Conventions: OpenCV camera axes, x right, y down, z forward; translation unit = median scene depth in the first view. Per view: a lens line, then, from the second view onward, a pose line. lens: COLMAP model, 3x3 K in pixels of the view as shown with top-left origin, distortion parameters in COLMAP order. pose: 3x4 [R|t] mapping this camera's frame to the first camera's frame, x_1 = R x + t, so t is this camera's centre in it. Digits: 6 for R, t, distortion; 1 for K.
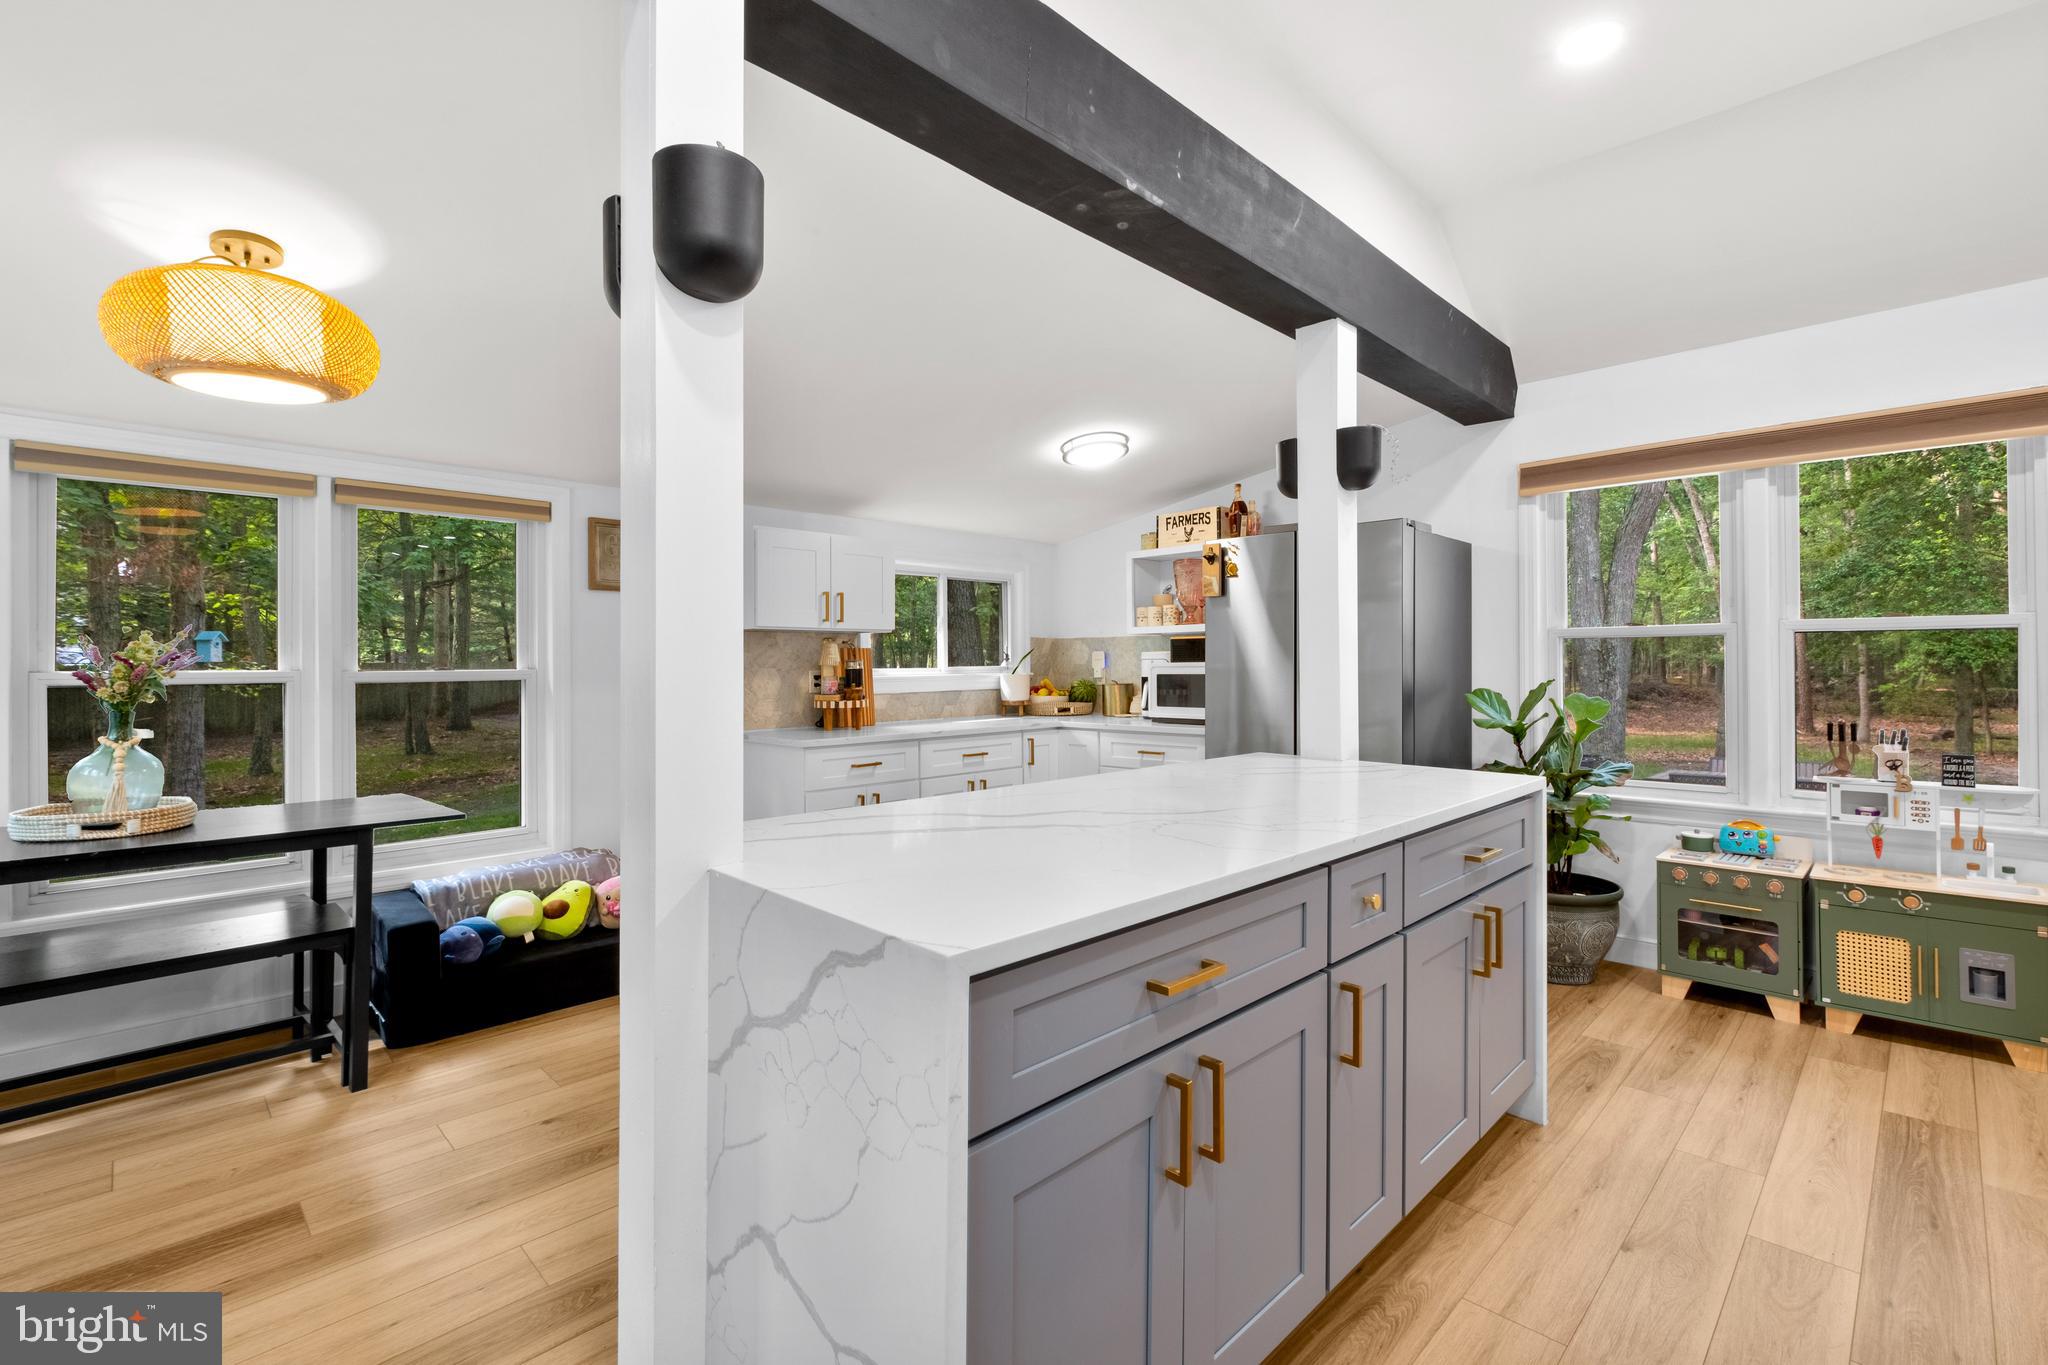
lens RADIAL K [[889.2, 0, 1033.5], [0, 889.2, 665.5], [0, 0, 1]] dist [-0.004795, -0.000860]
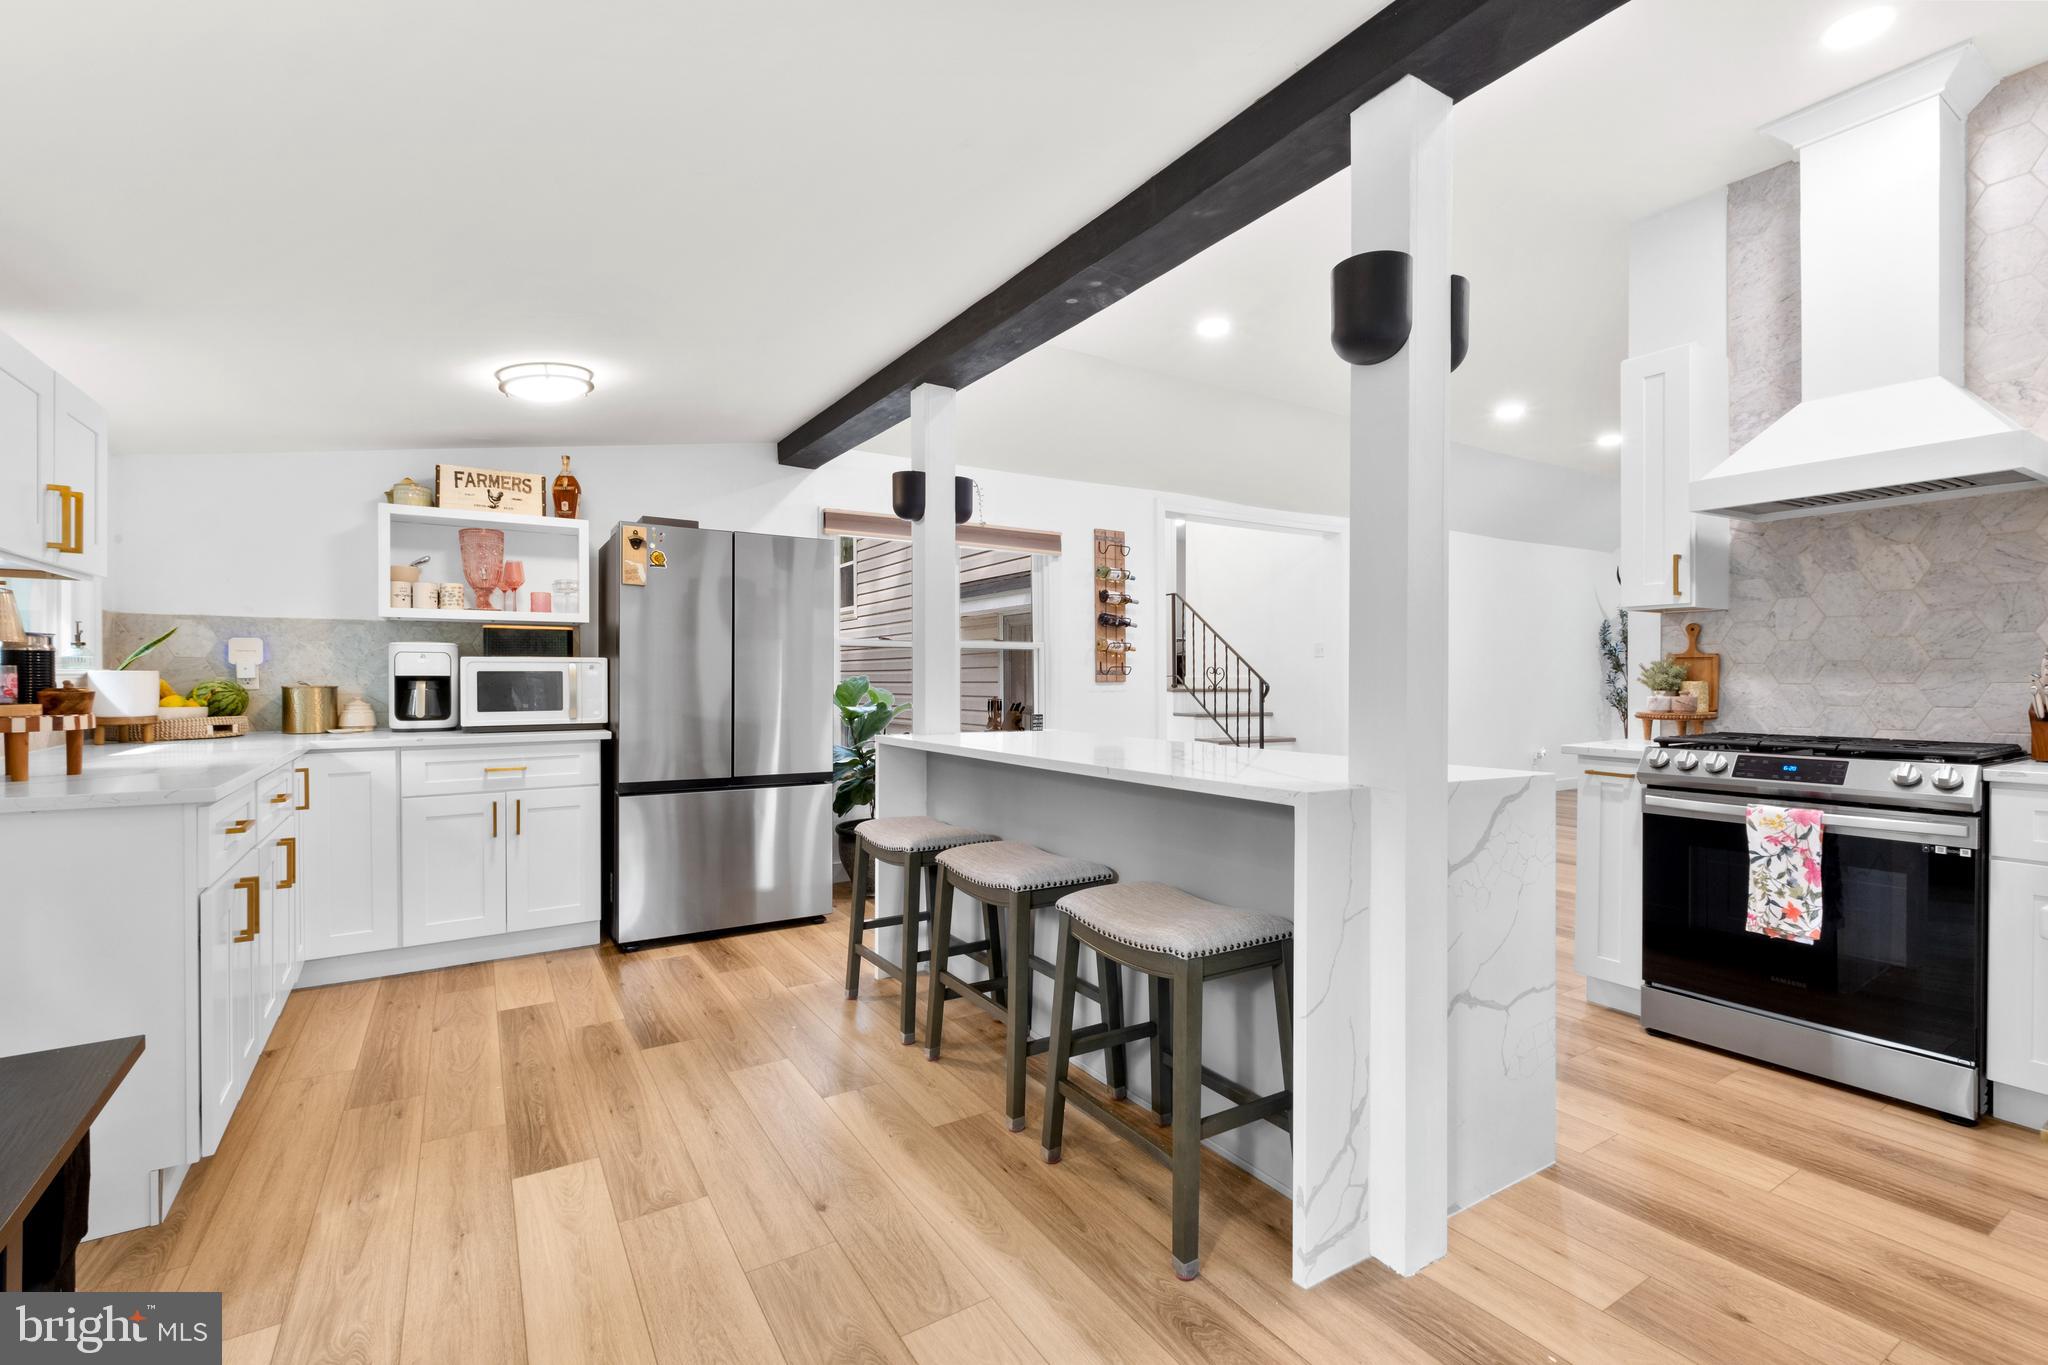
lens RADIAL K [[889.2, 0, 1035.8], [0, 889.2, 683.5], [0, 0, 1]] dist [-0.004795, -0.000860]
pose [[0.244384, -0.000069, 0.969678, -0.487161], [-0.002088, 0.999998, 0.000597, 0.018417], [-0.969676, -0.002170, 0.244384, 0.323185]]
